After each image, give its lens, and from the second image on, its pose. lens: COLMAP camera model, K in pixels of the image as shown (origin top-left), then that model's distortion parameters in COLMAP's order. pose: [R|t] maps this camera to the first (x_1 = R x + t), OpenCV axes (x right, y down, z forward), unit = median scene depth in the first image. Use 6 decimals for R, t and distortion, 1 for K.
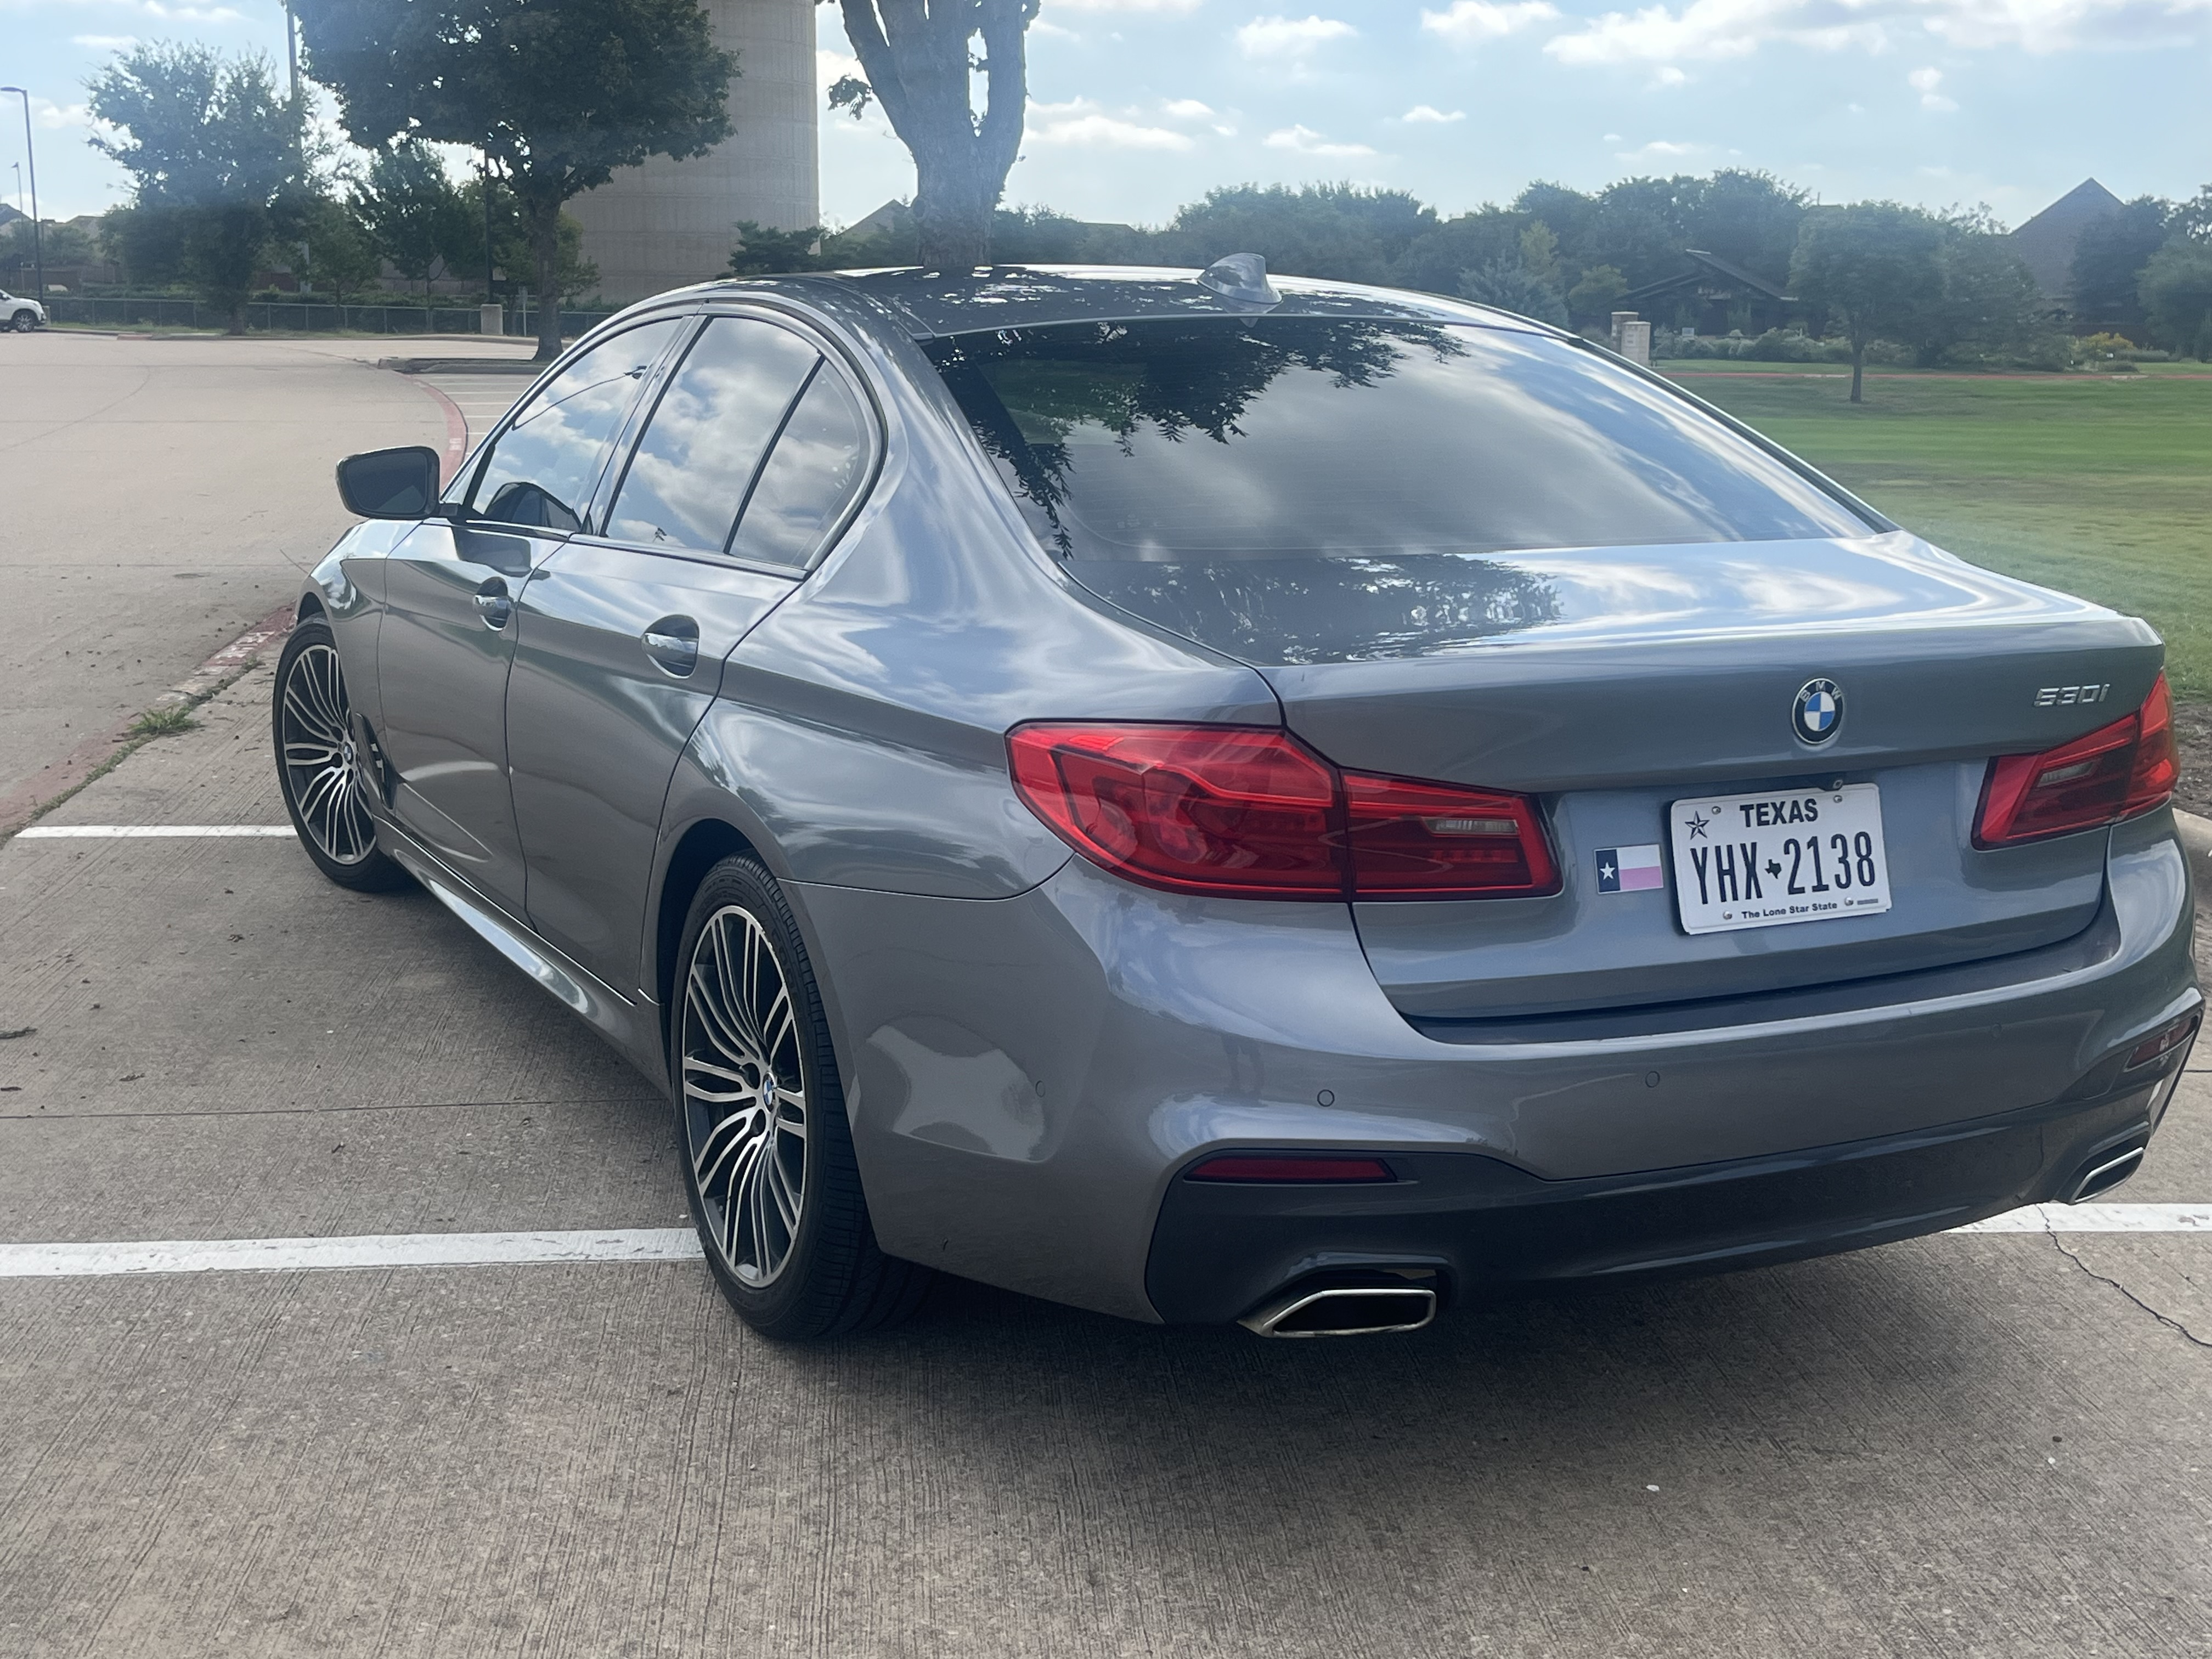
lens RADIAL K [[2527.7, 0, 1106.0], [0, 2527.7, 829.5], [0, 0, 1]] dist [0.192965, -0.577677]
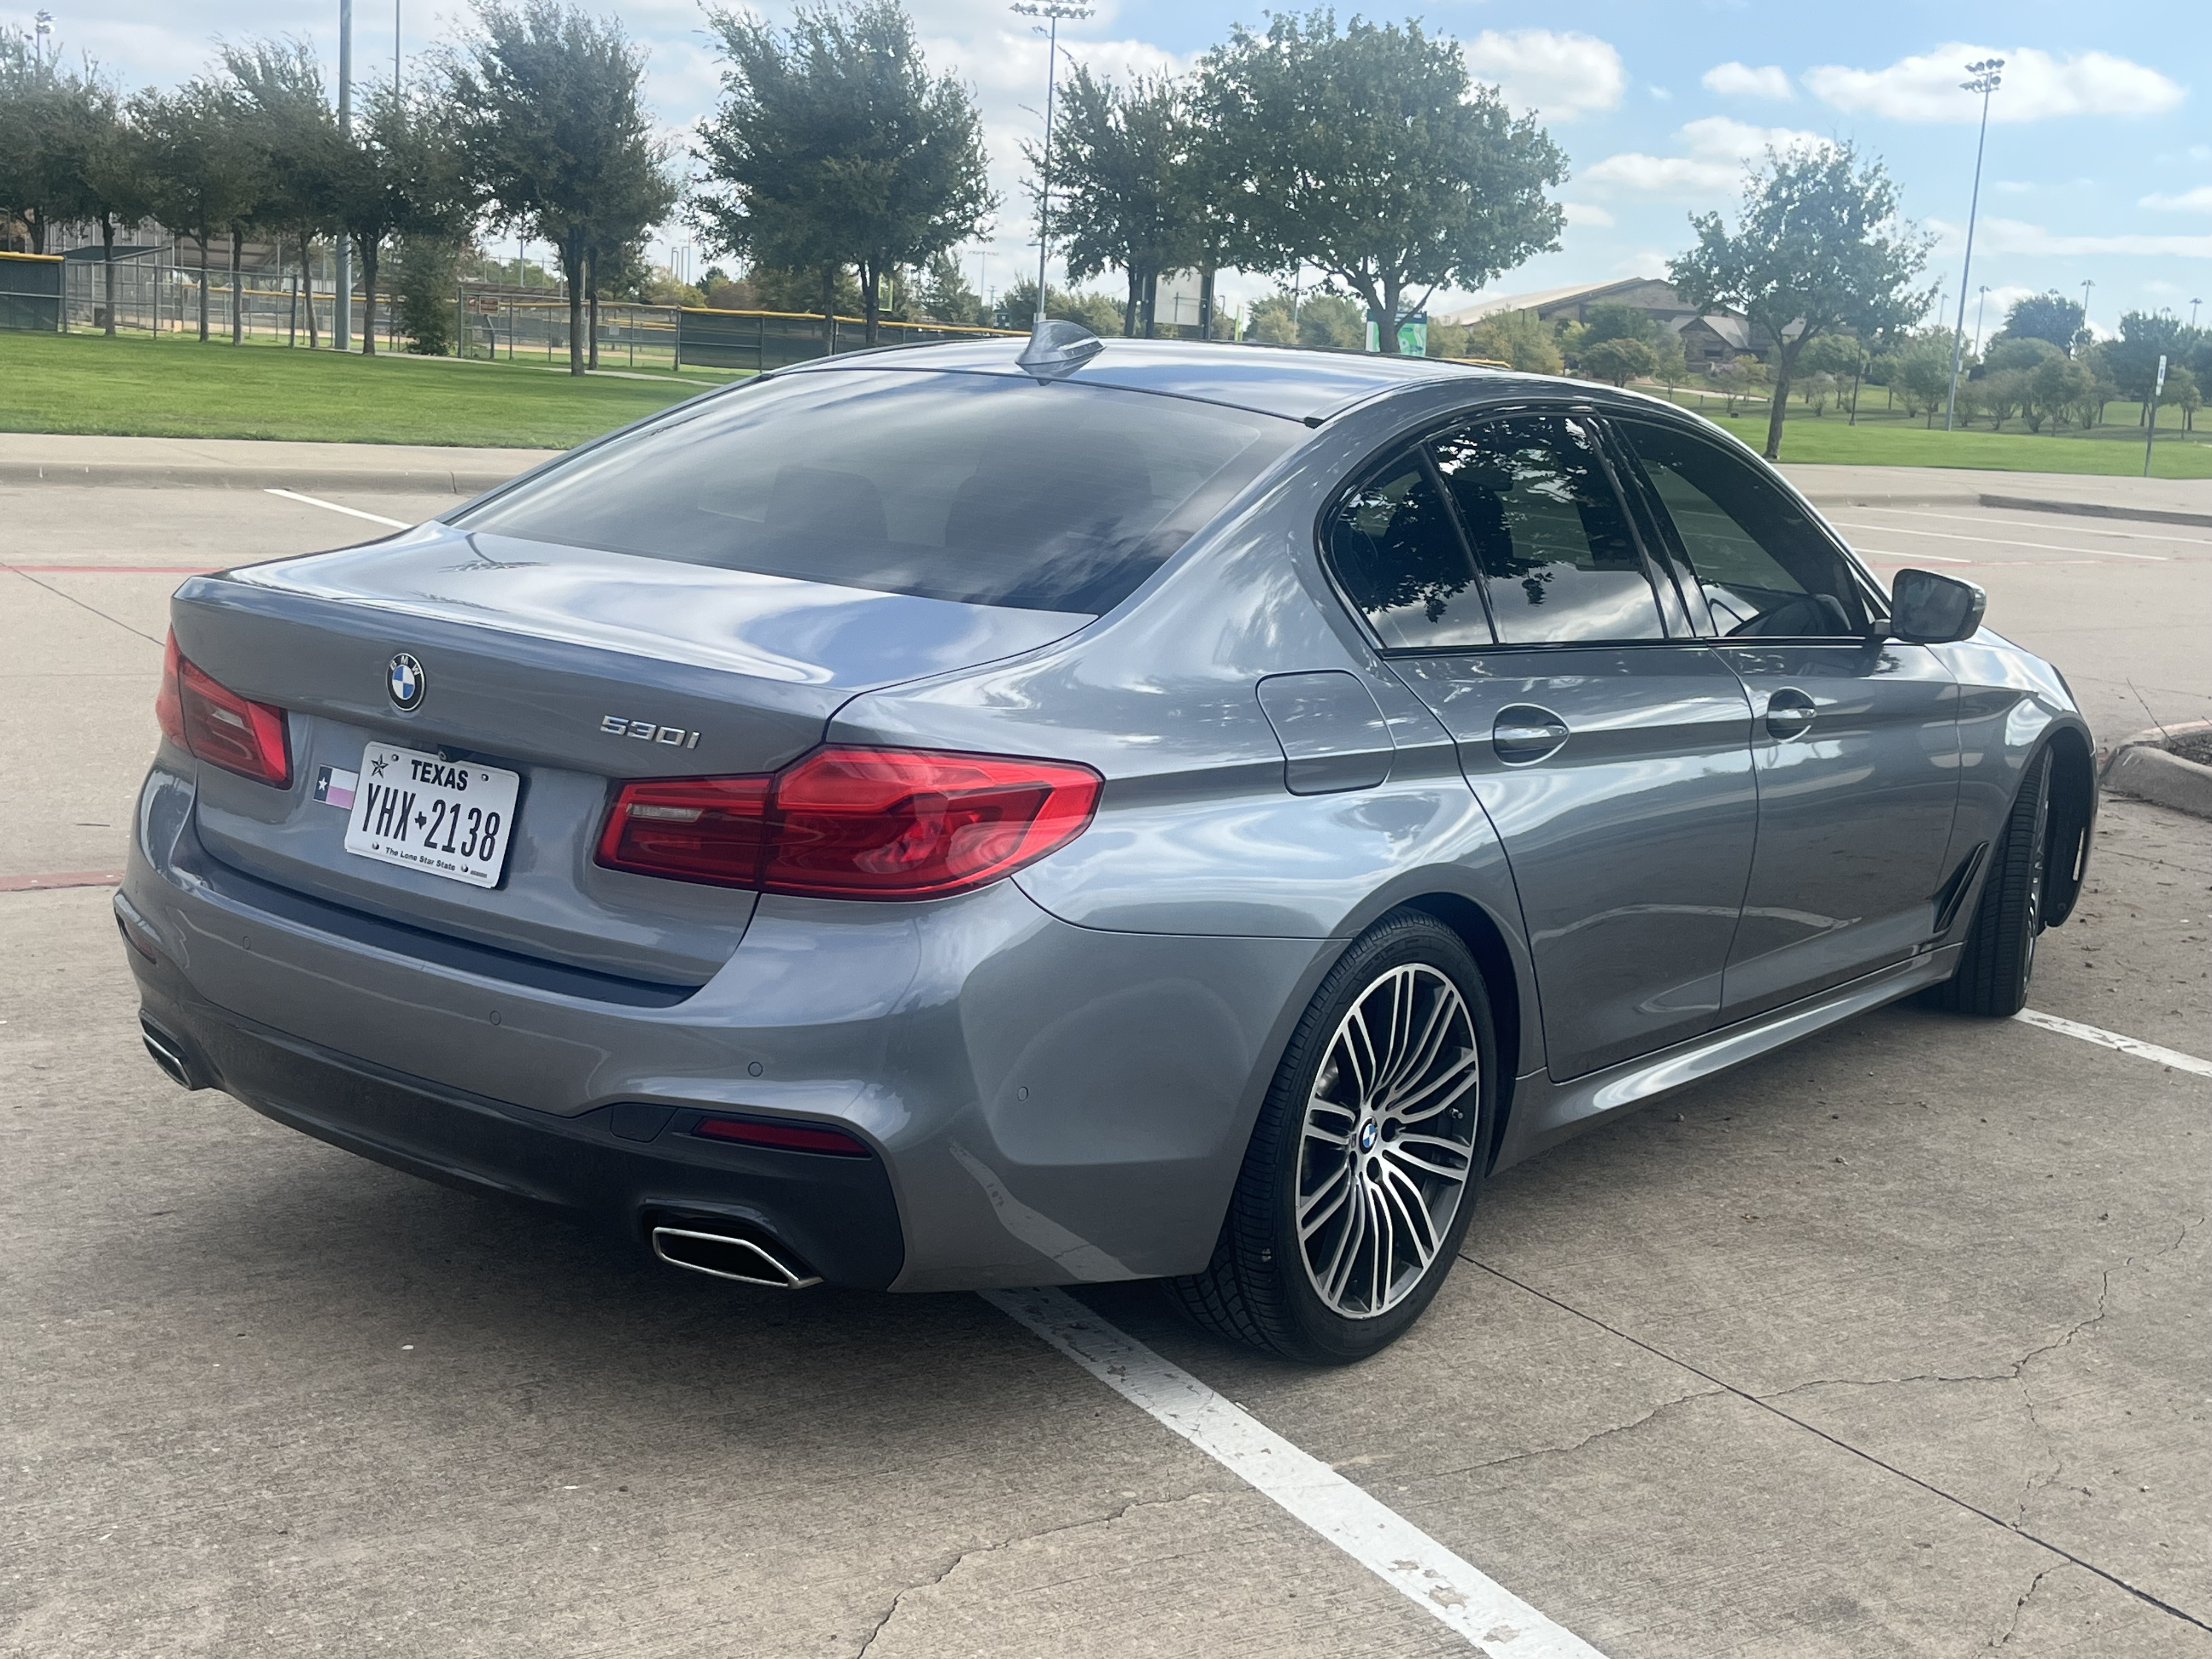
lens RADIAL K [[2527.7, 0, 1106.0], [0, 2527.7, 829.5], [0, 0, 1]] dist [0.192965, -0.577677]
pose [[0.456542, 0.176189, -0.872082, 1.406077], [-0.240808, 0.968080, 0.069519, -0.134872], [0.856494, 0.178266, 0.484396, 0.707905]]
